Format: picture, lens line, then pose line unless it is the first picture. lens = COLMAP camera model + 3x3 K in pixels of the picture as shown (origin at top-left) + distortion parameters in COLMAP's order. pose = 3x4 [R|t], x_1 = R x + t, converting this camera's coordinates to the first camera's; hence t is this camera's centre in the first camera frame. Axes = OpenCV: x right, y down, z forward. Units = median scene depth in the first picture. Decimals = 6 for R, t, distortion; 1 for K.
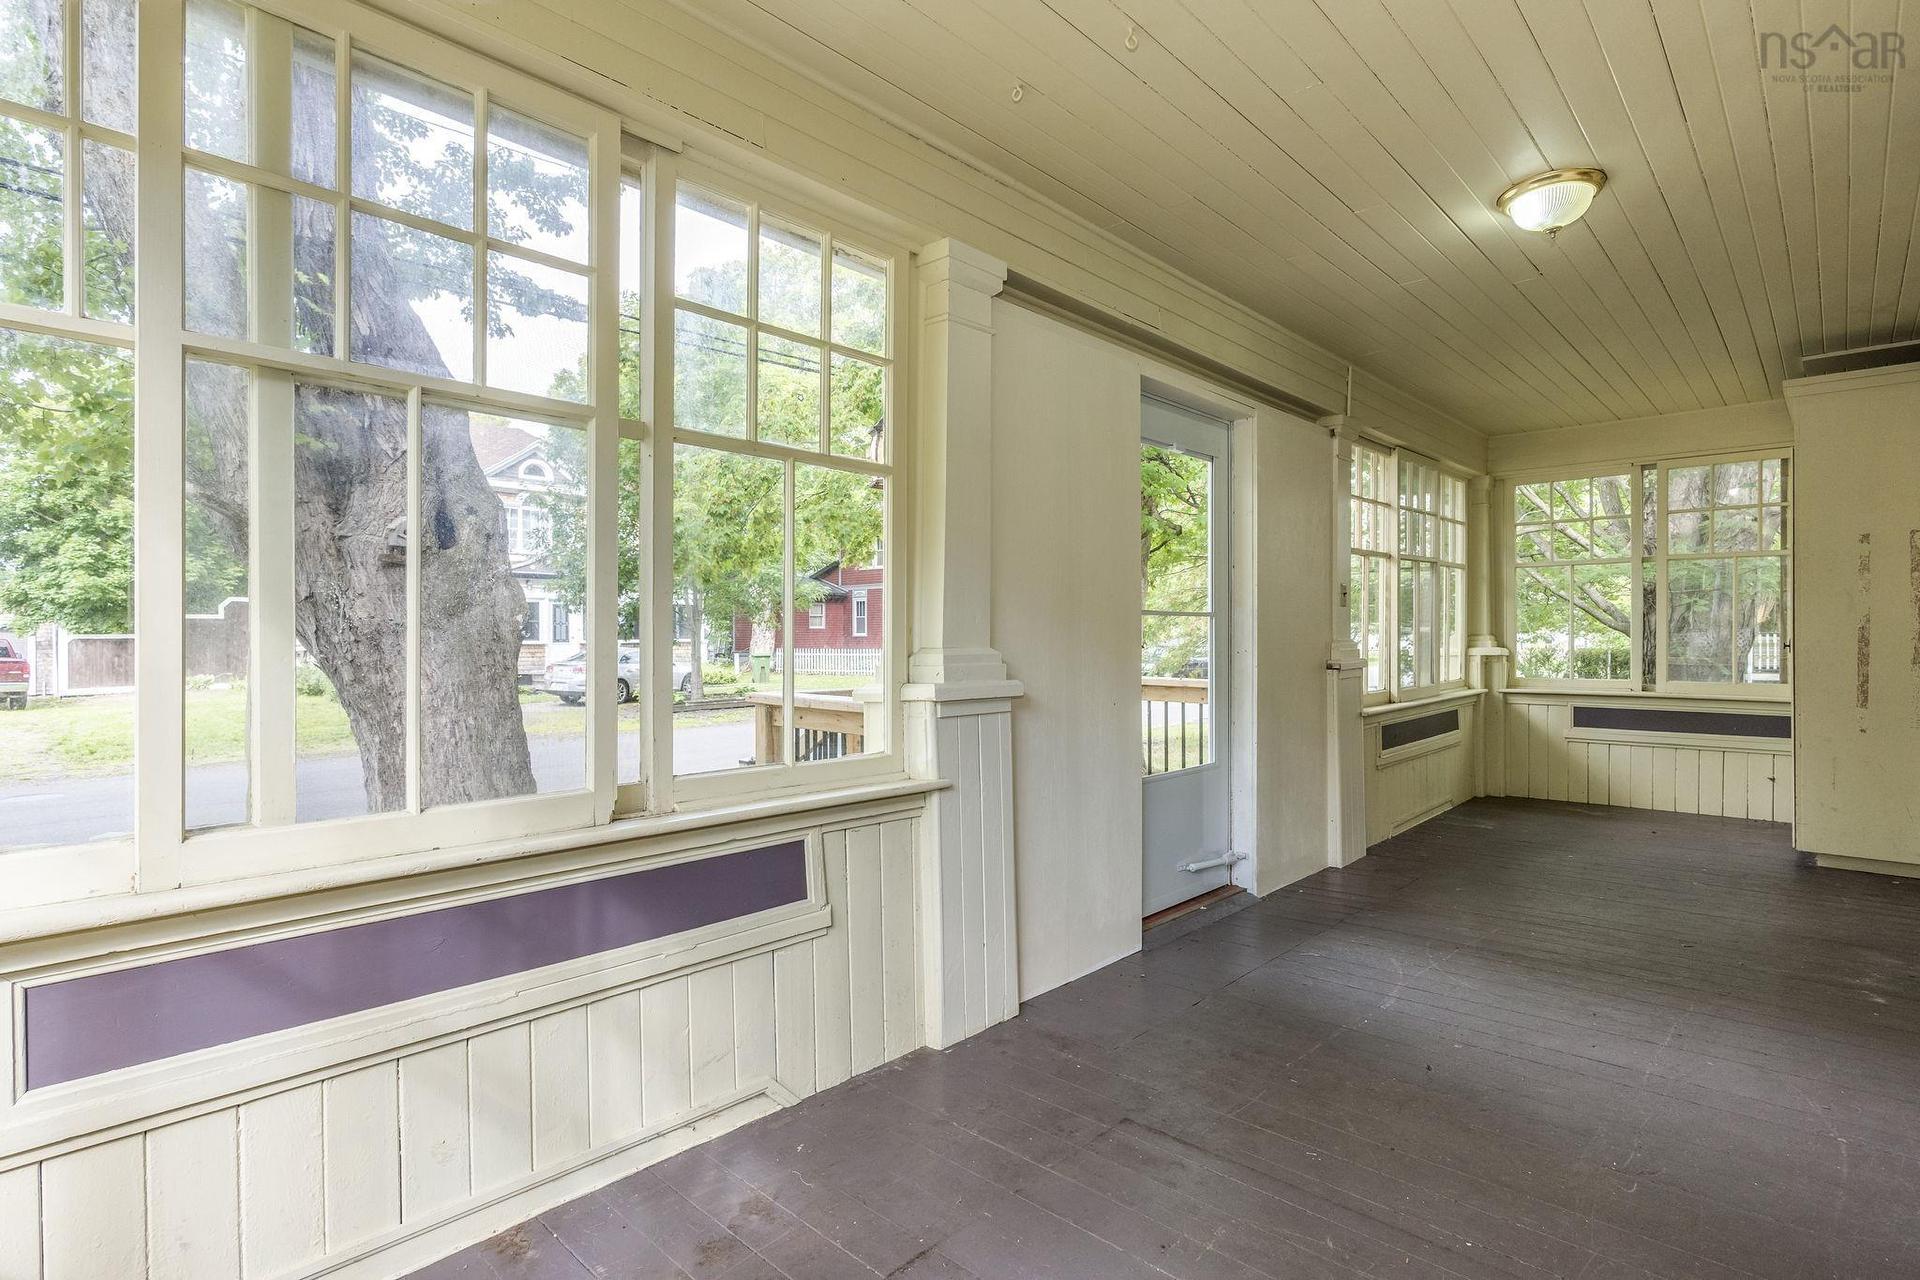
lens RADIAL K [[947.3, 0, 954.4], [0, 947.3, 634.9], [0, 0, 1]] dist [0.002671, 0.000281]
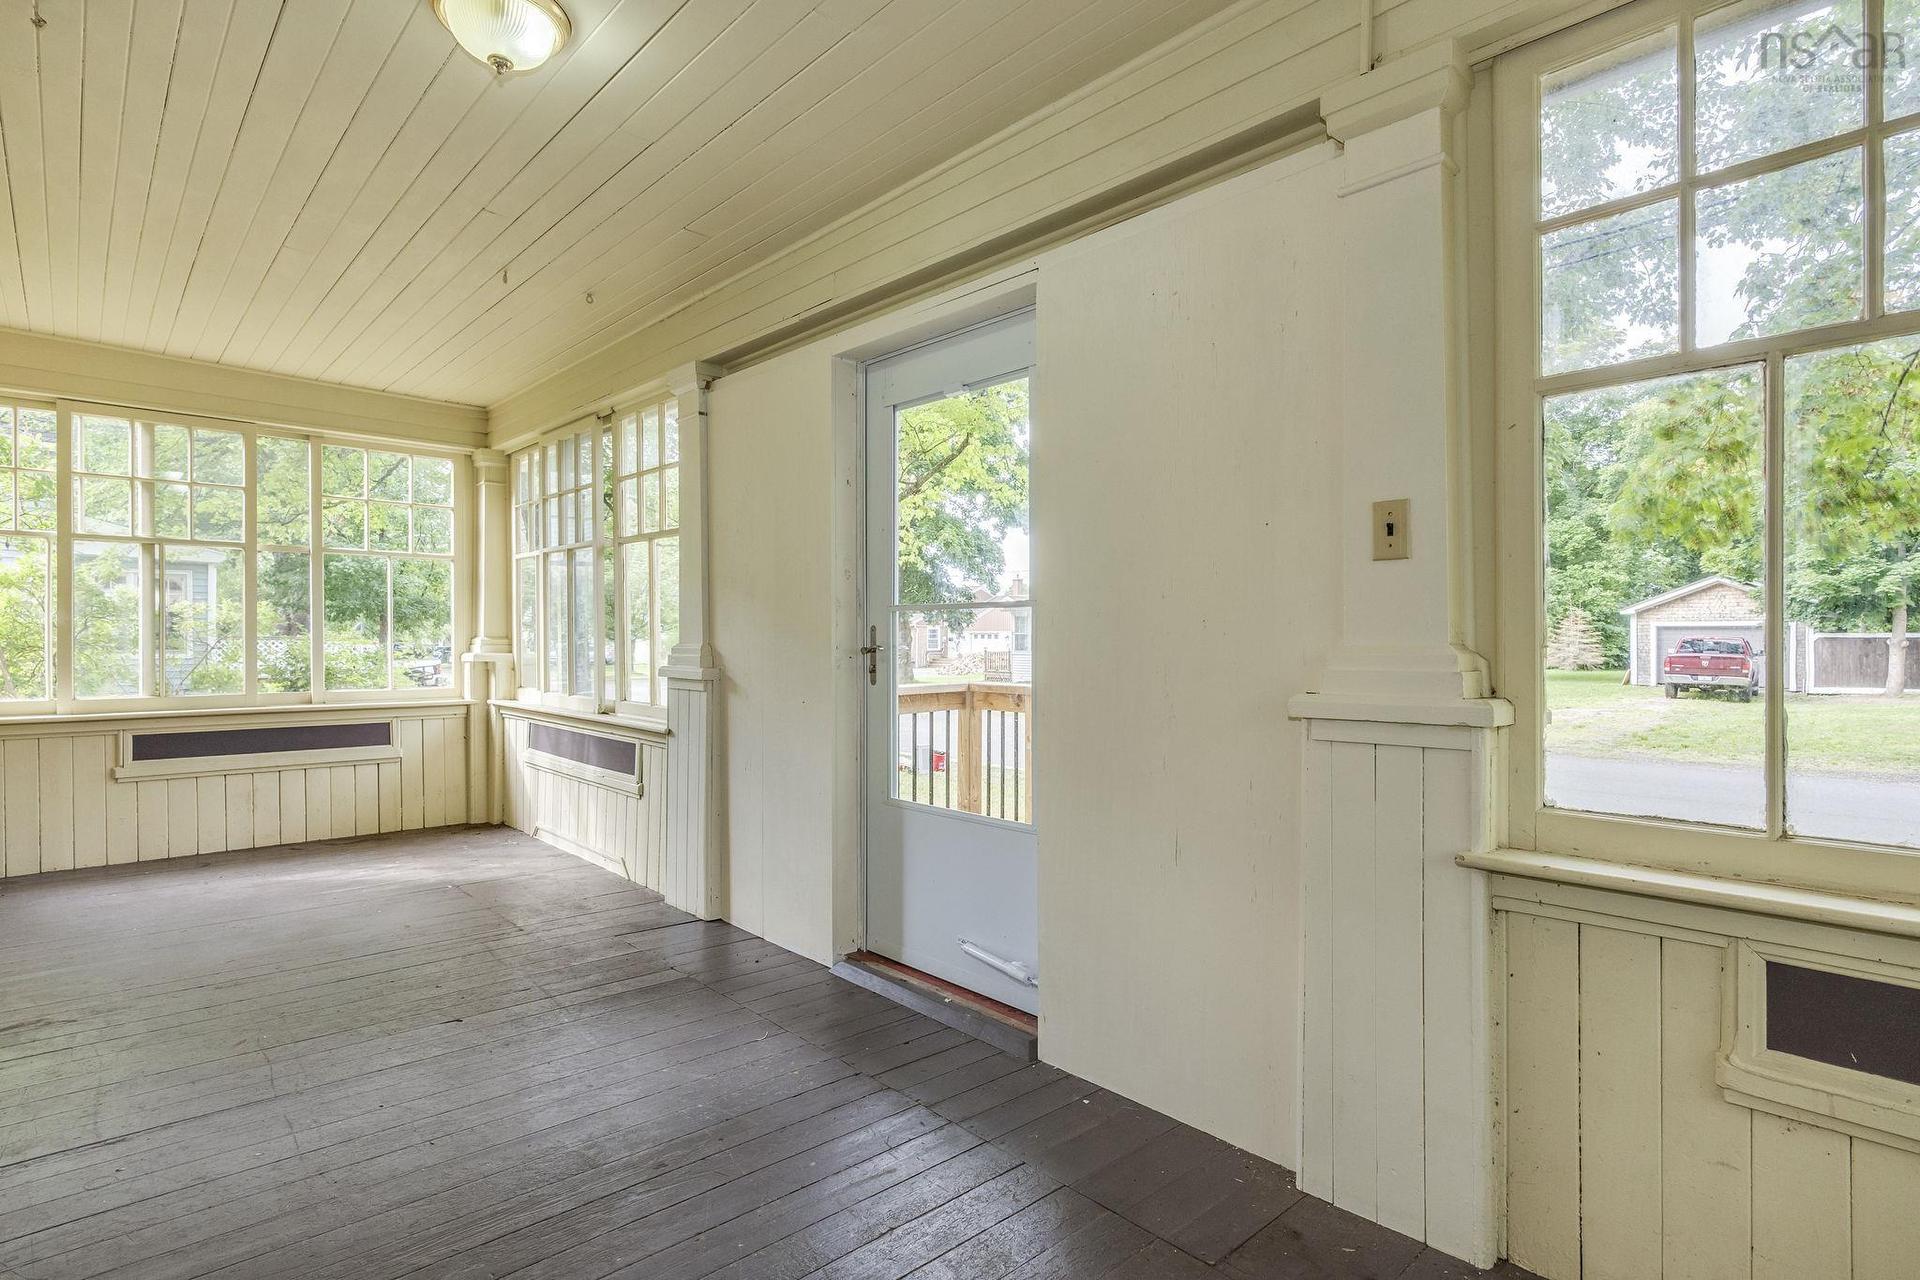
lens RADIAL K [[947.3, 0, 954.1], [0, 947.3, 645.9], [0, 0, 1]] dist [0.002671, 0.000281]
pose [[-0.067323, 0.010964, -0.997671, 0.947961], [0.001975, 0.999939, 0.010855, 0.001078], [0.997729, -0.001239, -0.067341, 0.996572]]
